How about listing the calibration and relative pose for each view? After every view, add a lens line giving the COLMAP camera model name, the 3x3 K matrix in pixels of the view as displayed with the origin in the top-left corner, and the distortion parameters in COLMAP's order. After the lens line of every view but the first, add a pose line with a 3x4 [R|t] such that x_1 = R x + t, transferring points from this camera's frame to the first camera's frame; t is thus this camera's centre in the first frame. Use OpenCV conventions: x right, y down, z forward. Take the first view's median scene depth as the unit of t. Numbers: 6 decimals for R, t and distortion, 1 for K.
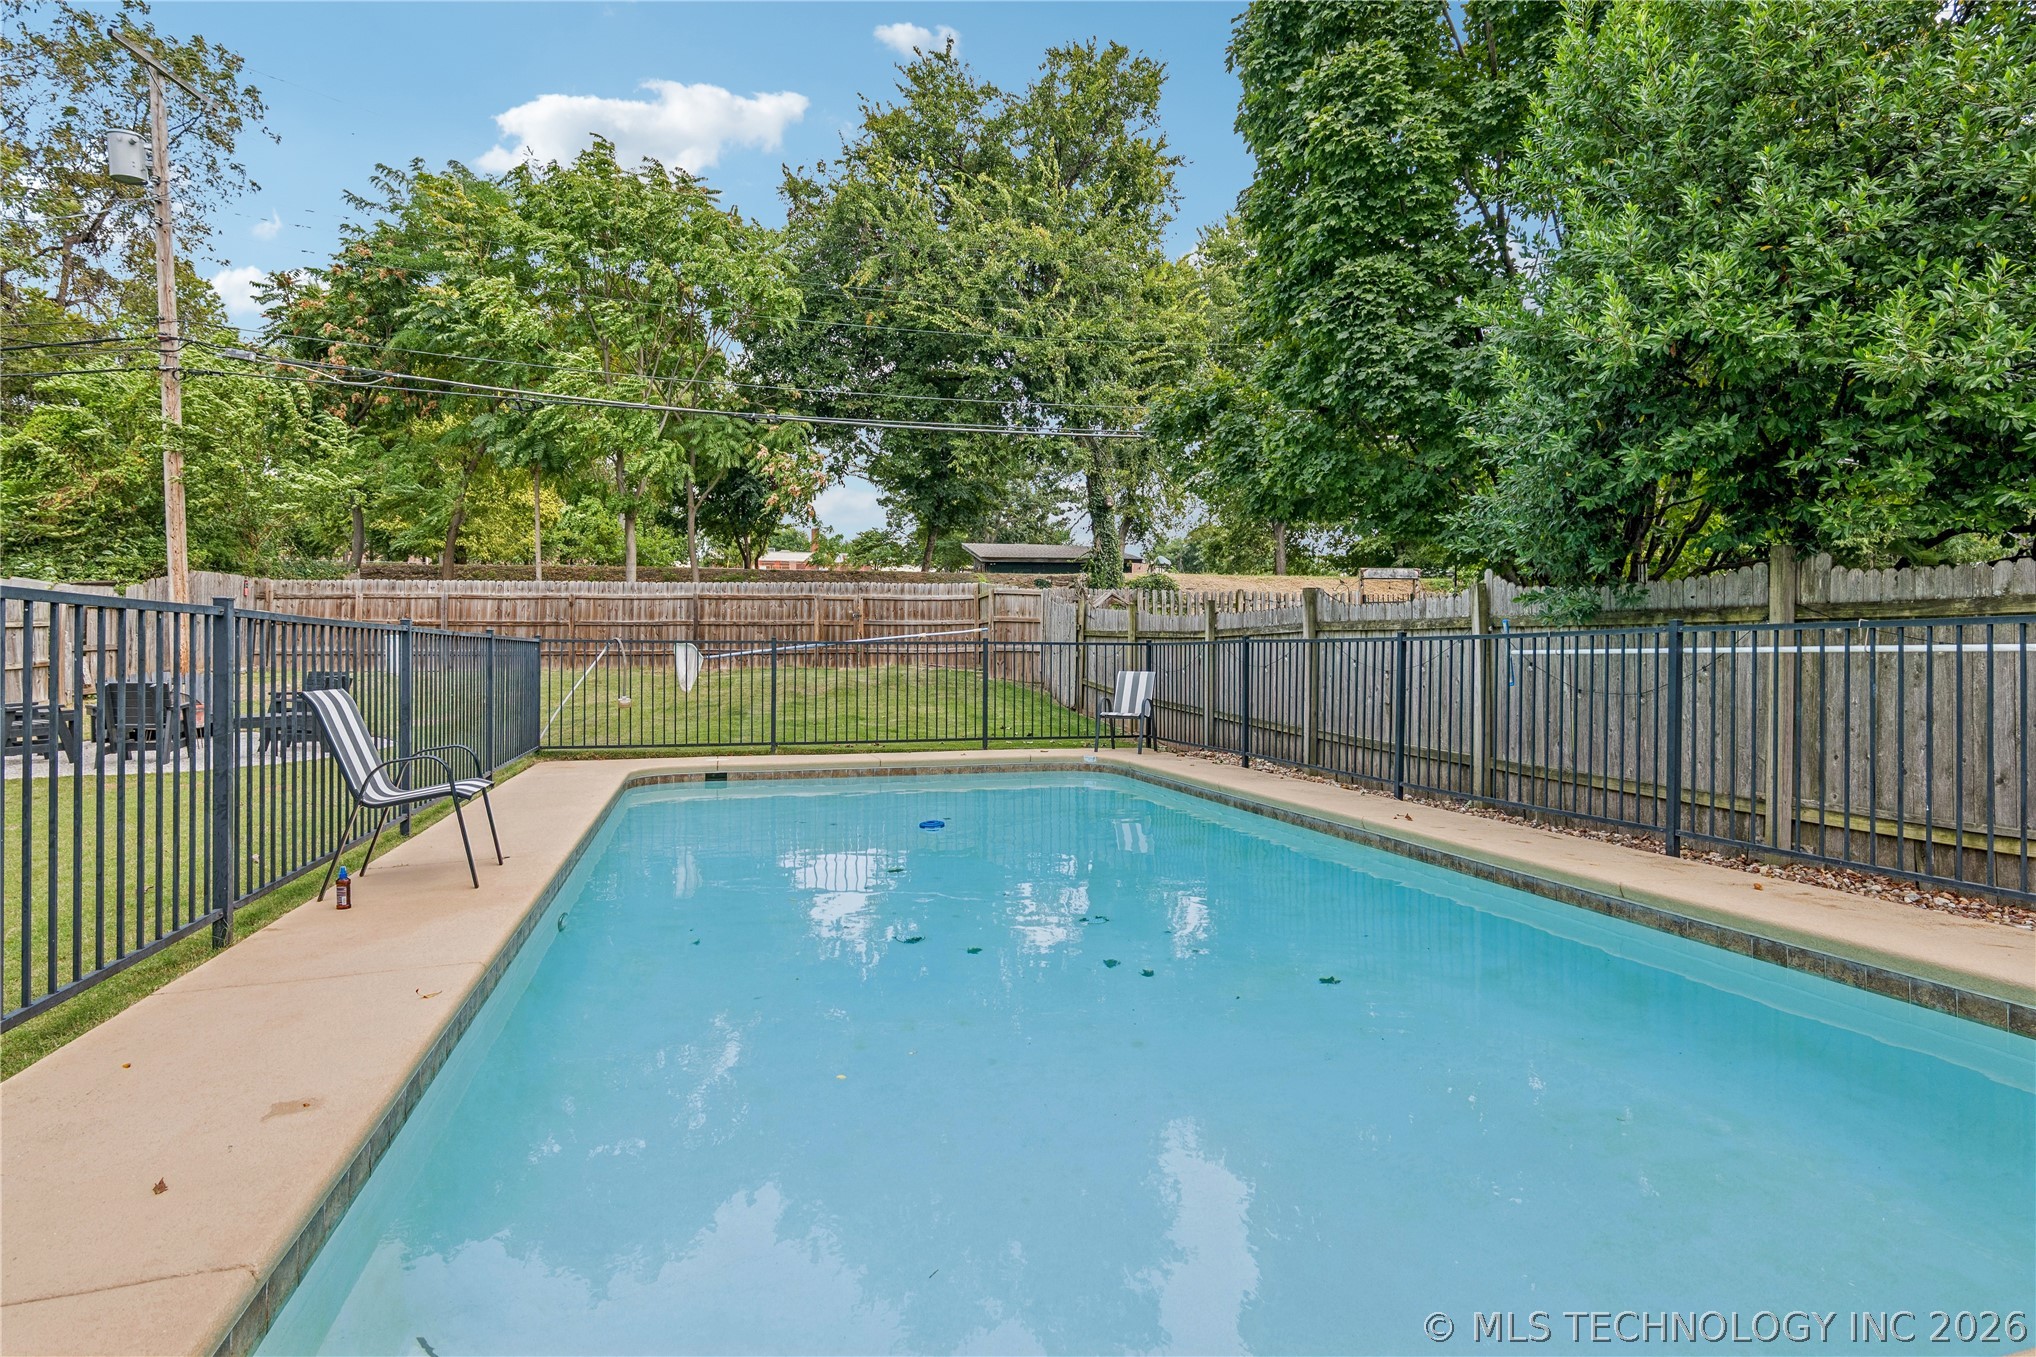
lens RADIAL K [[1049.6, 0, 1018.3], [0, 1049.6, 673.9], [0, 0, 1]] dist [0.005783, 0.000928]
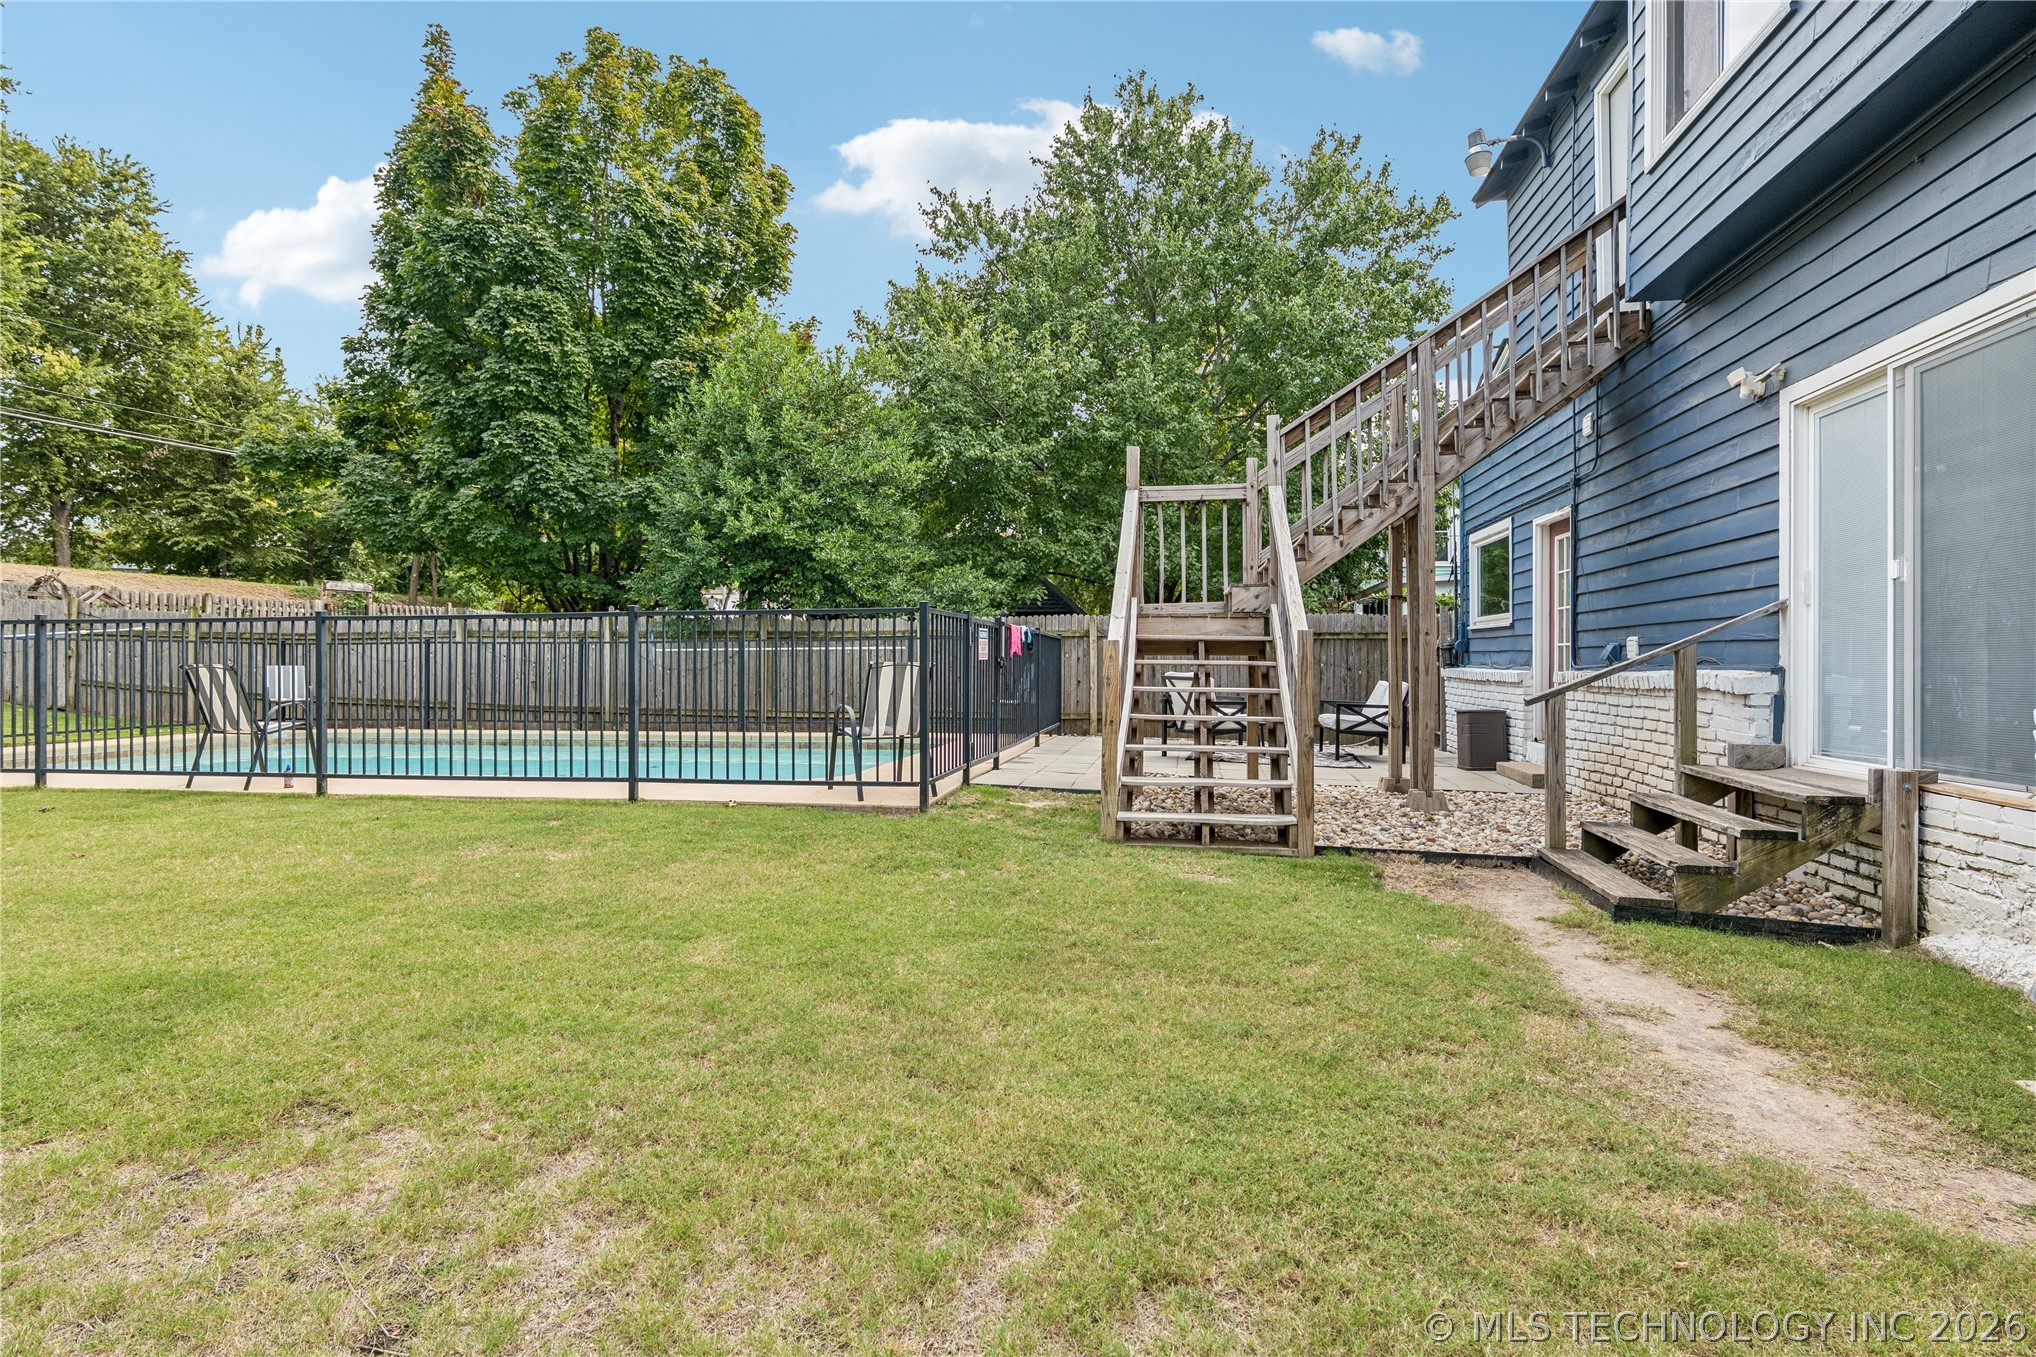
lens RADIAL K [[1049.6, 0, 1017.2], [0, 1049.6, 669.7], [0, 0, 1]] dist [0.005783, 0.000928]
pose [[0.430769, -0.006529, 0.902439, -0.866670], [0.004146, 0.999978, 0.005255, 0.002754], [-0.902453, 0.001477, 0.430786, -0.407923]]
